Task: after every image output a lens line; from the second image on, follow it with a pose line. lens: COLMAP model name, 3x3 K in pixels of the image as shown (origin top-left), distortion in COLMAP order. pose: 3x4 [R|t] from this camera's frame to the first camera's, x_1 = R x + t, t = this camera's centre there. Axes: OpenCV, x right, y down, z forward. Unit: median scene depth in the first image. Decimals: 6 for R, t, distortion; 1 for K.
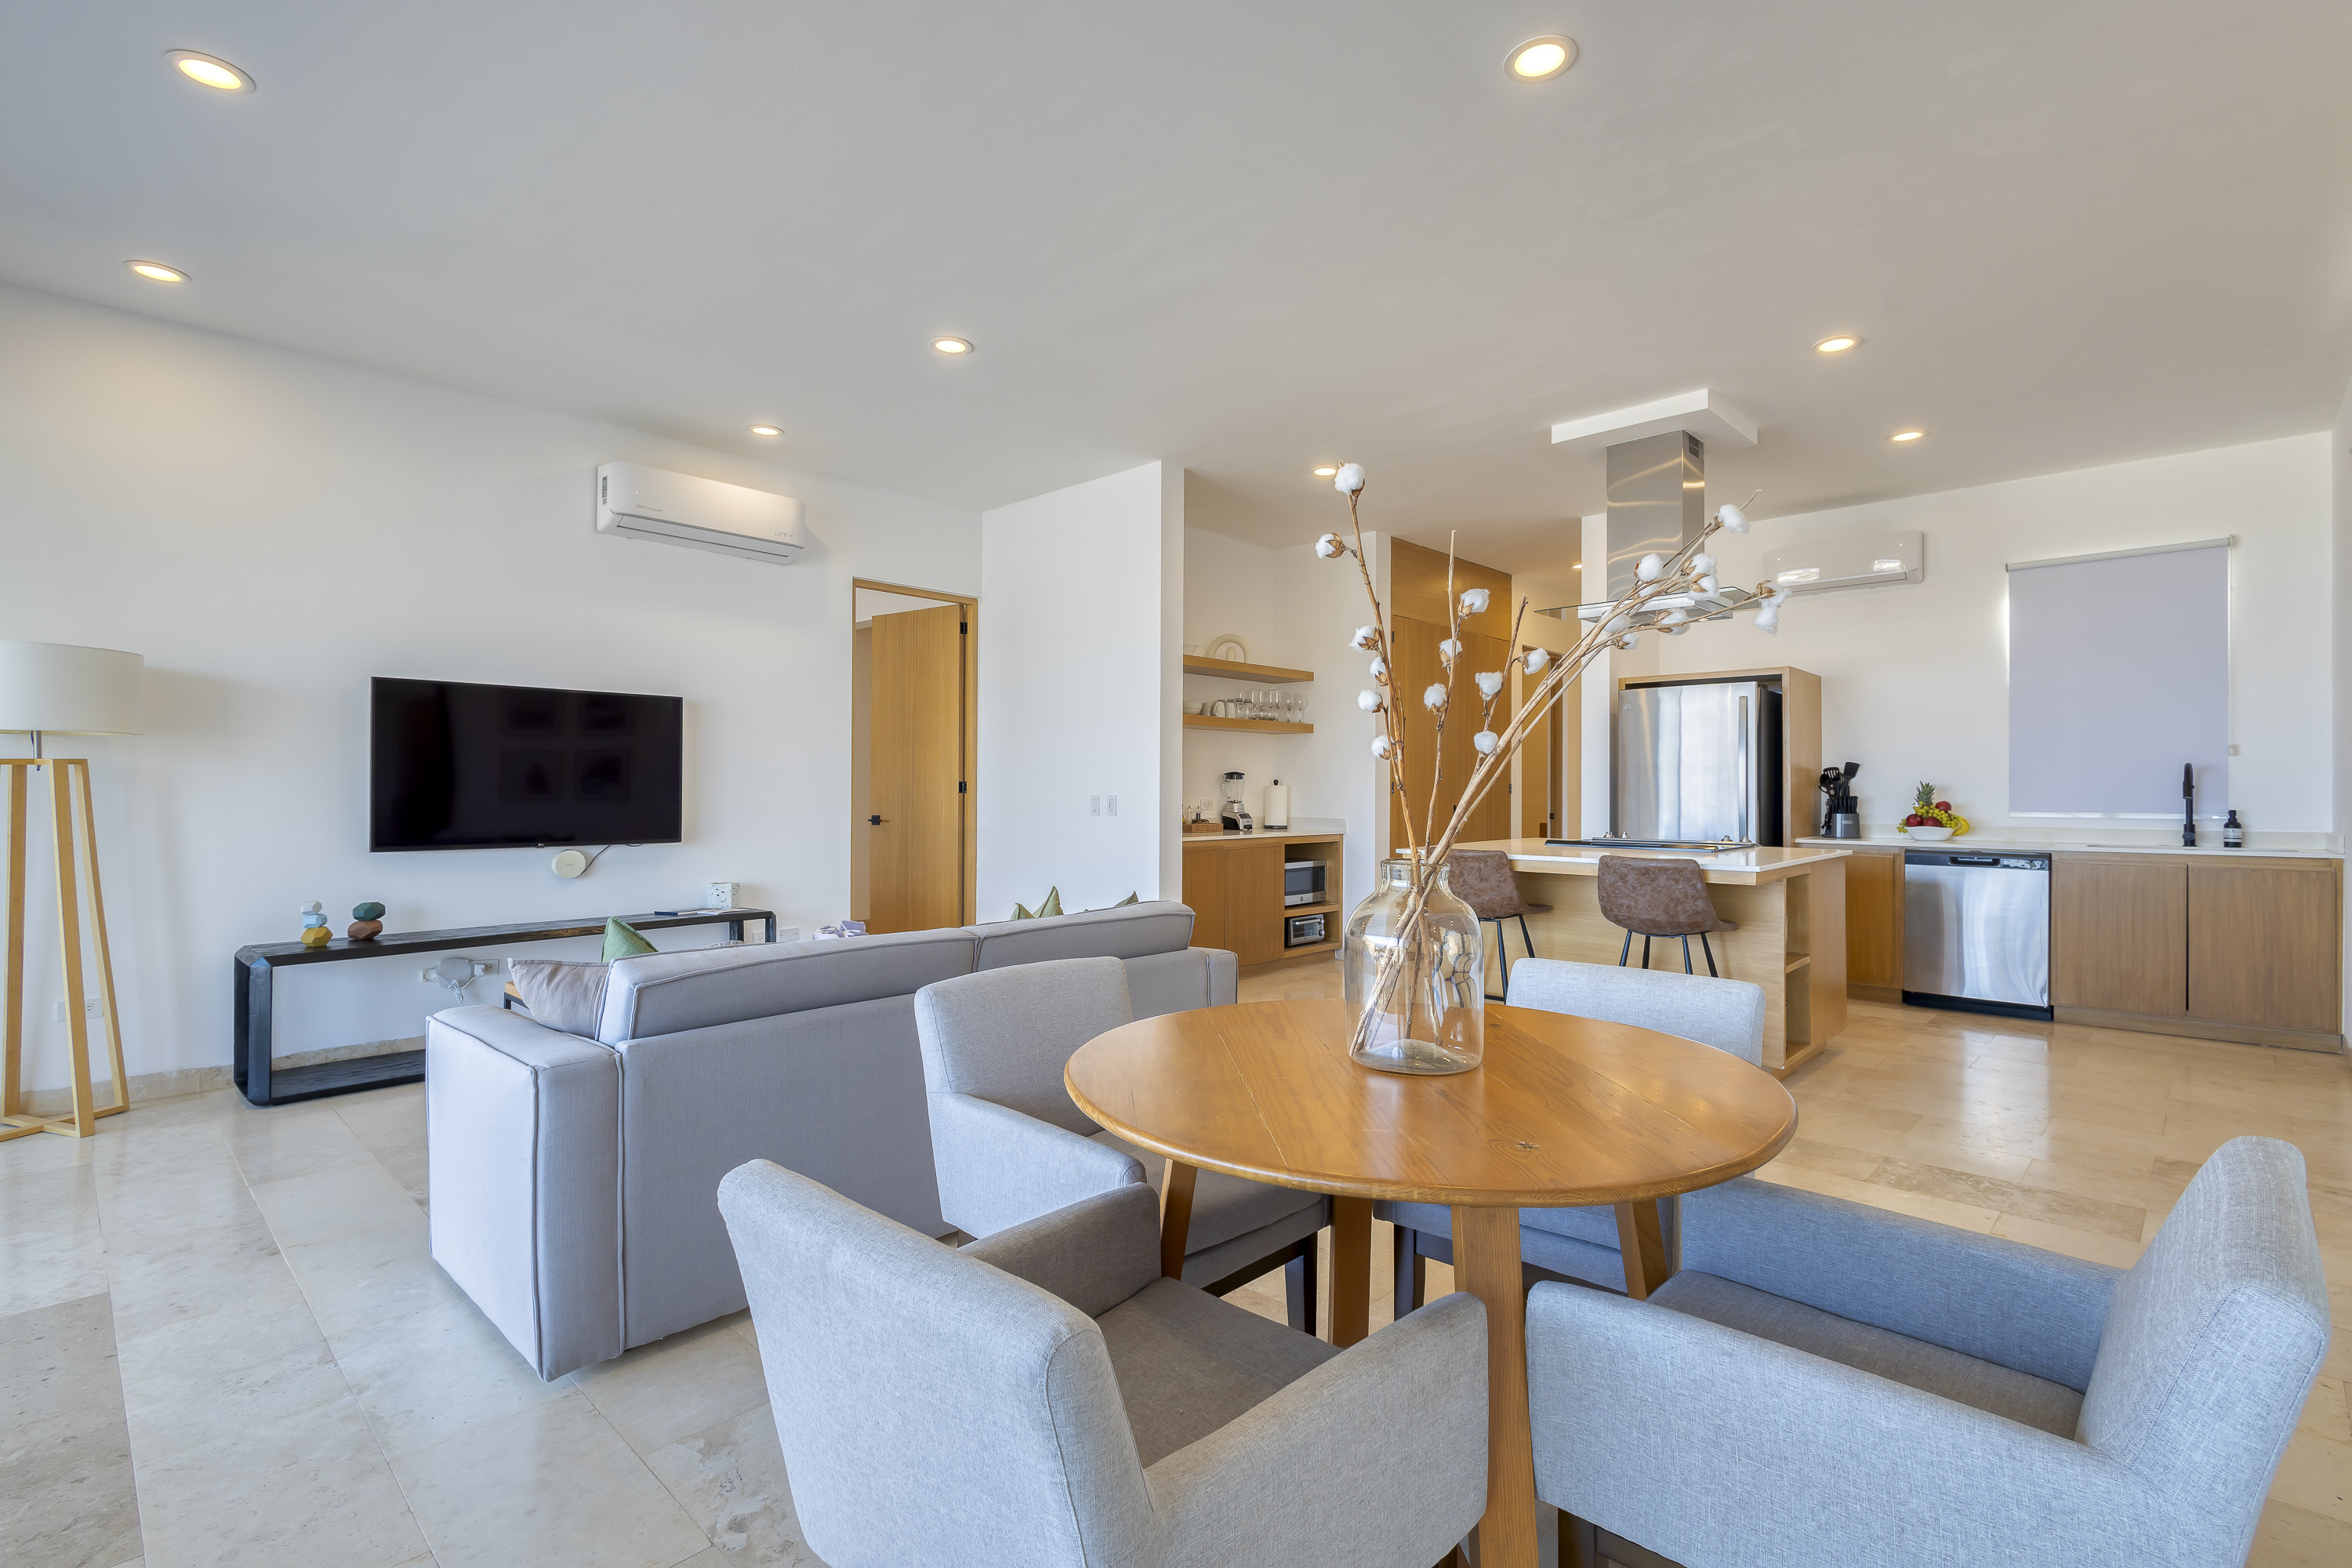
lens RADIAL K [[1077.0, 0, 1174.7], [0, 1077.0, 784.5], [0, 0, 1]] dist [0.002311, -0.000233]
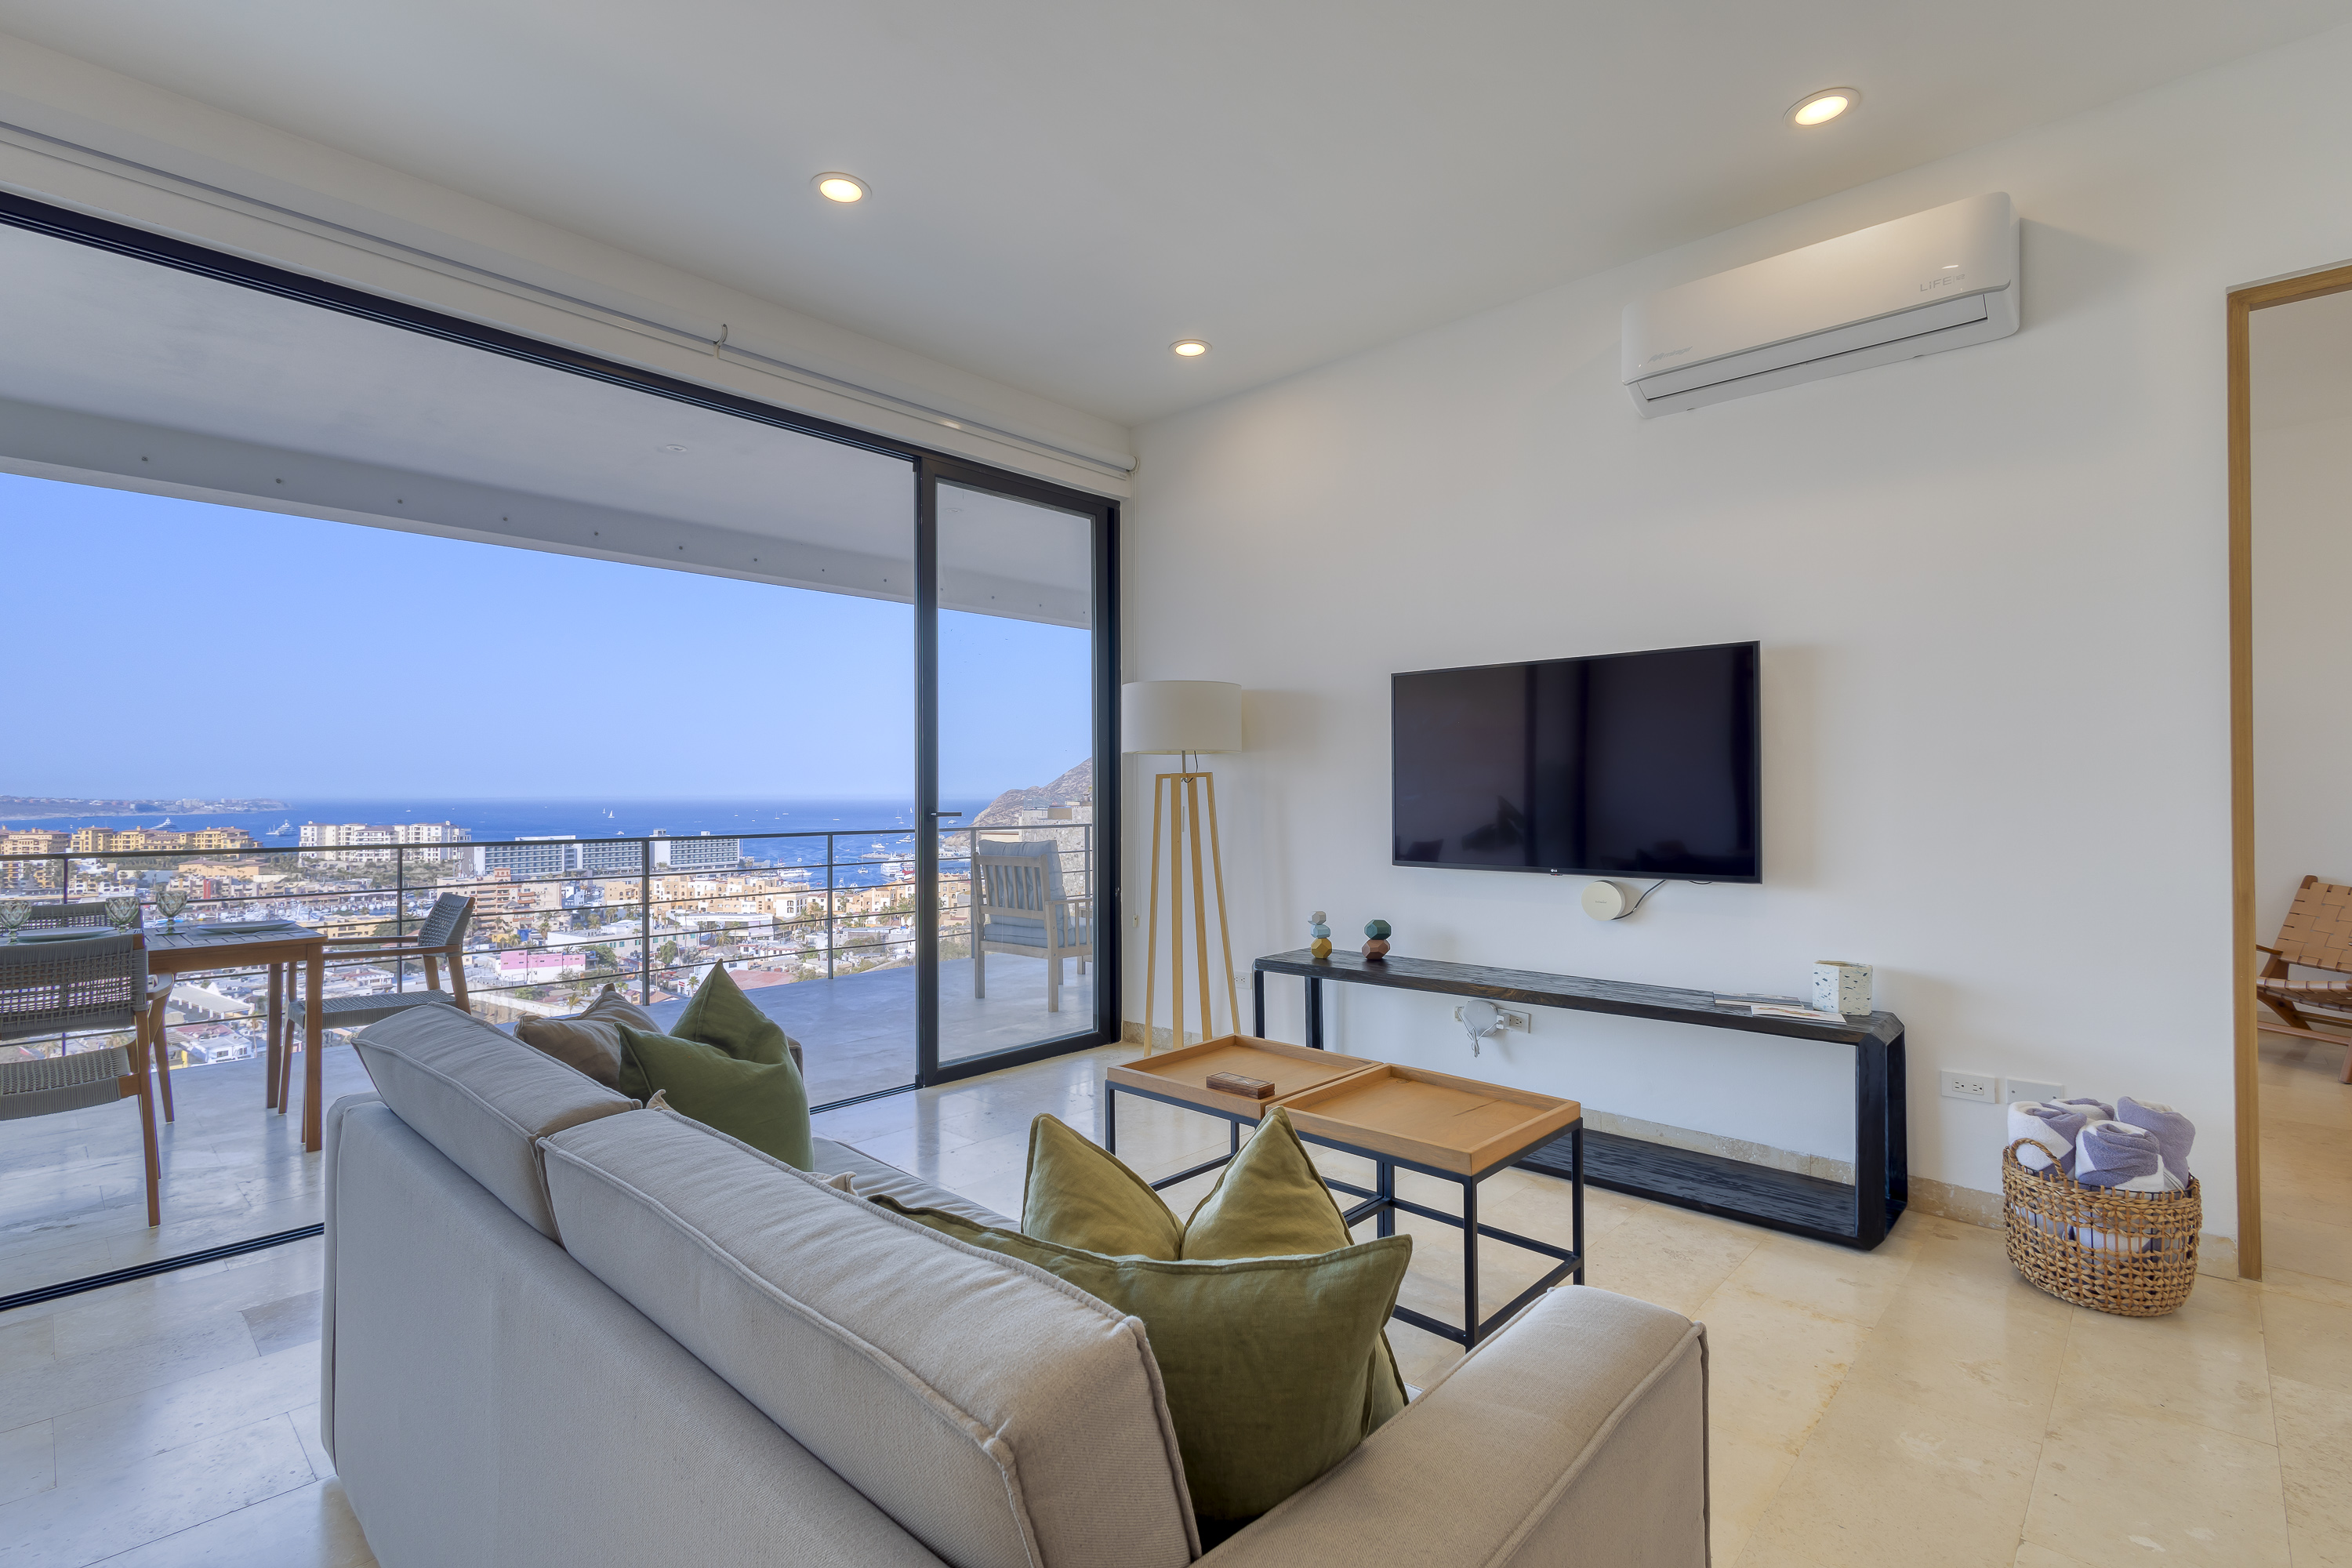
lens RADIAL K [[1077.0, 0, 1175.8], [0, 1077.0, 782.2], [0, 0, 1]] dist [0.002311, -0.000233]
pose [[0.005722, -0.015277, -0.999867, 0.128585], [0.006513, 0.999863, -0.015239, 0.003958], [0.999962, -0.006425, 0.005820, 0.627802]]
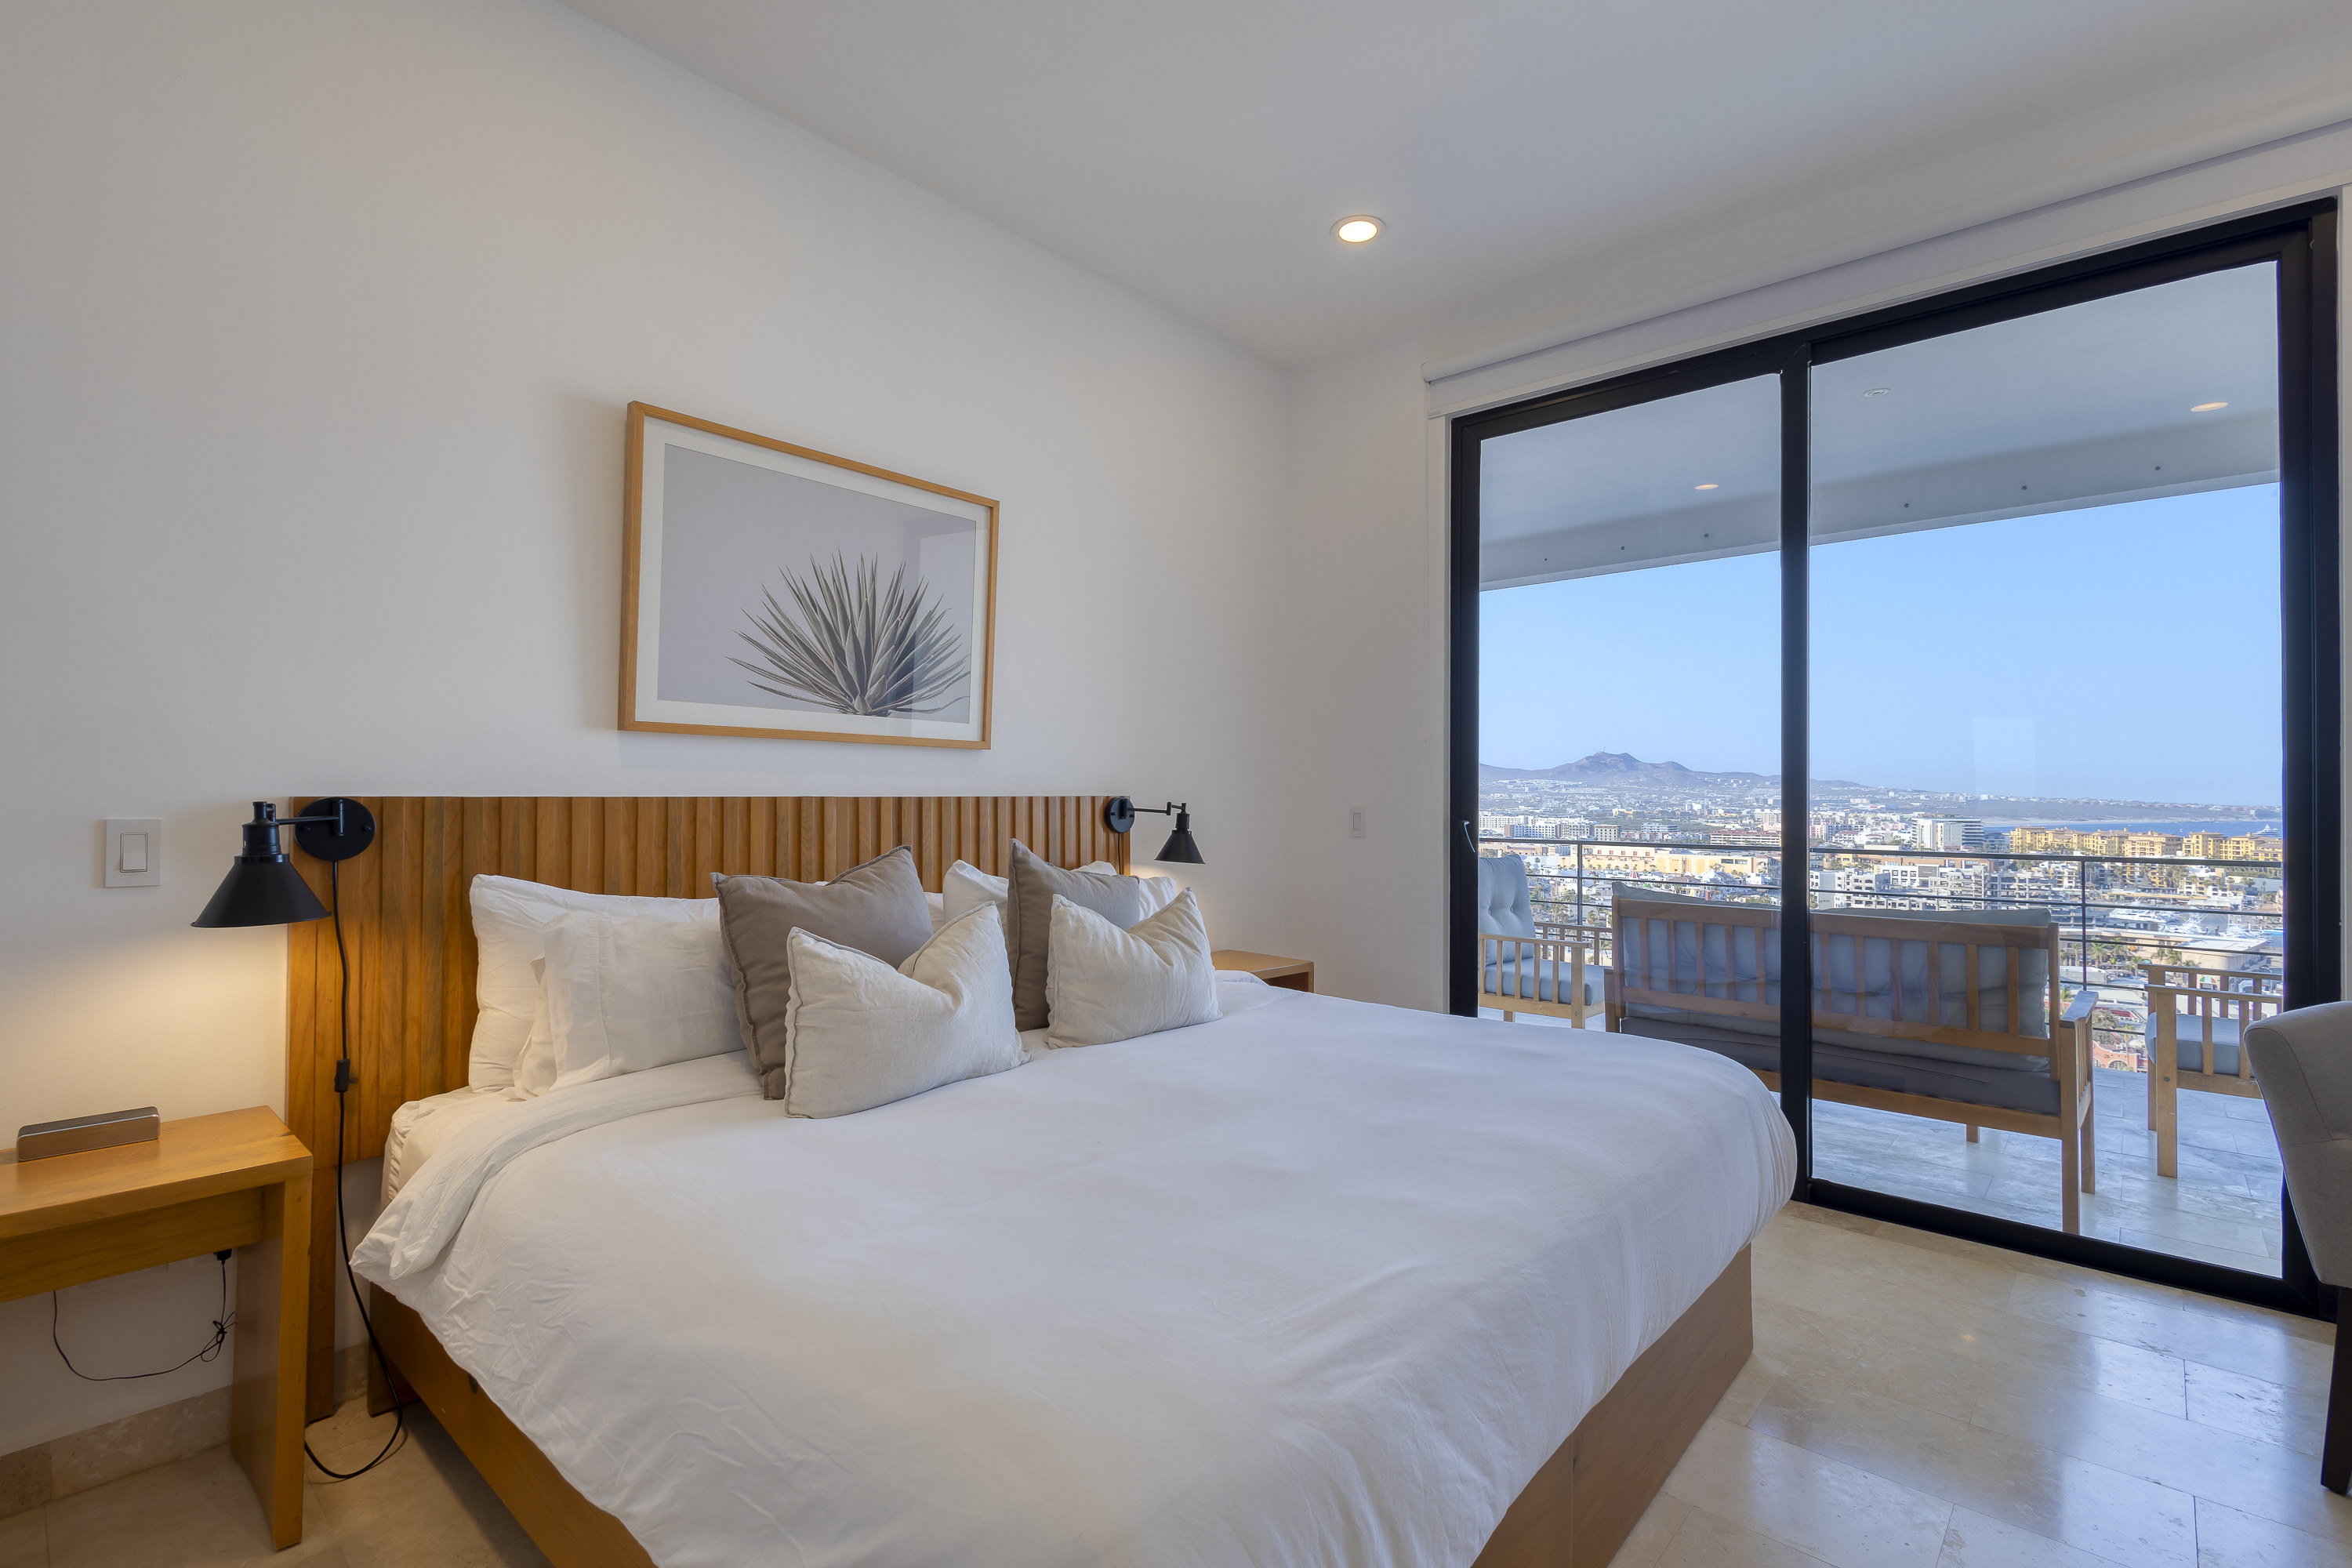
lens RADIAL K [[1077.0, 0, 1173.2], [0, 1077.0, 779.7], [0, 0, 1]] dist [0.002311, -0.000233]
pose [[-0.999624, -0.010589, -0.025295, -0.322227], [-0.010104, 0.999764, -0.019244, 0.002933], [0.025493, -0.018981, -0.999495, 1.037743]]
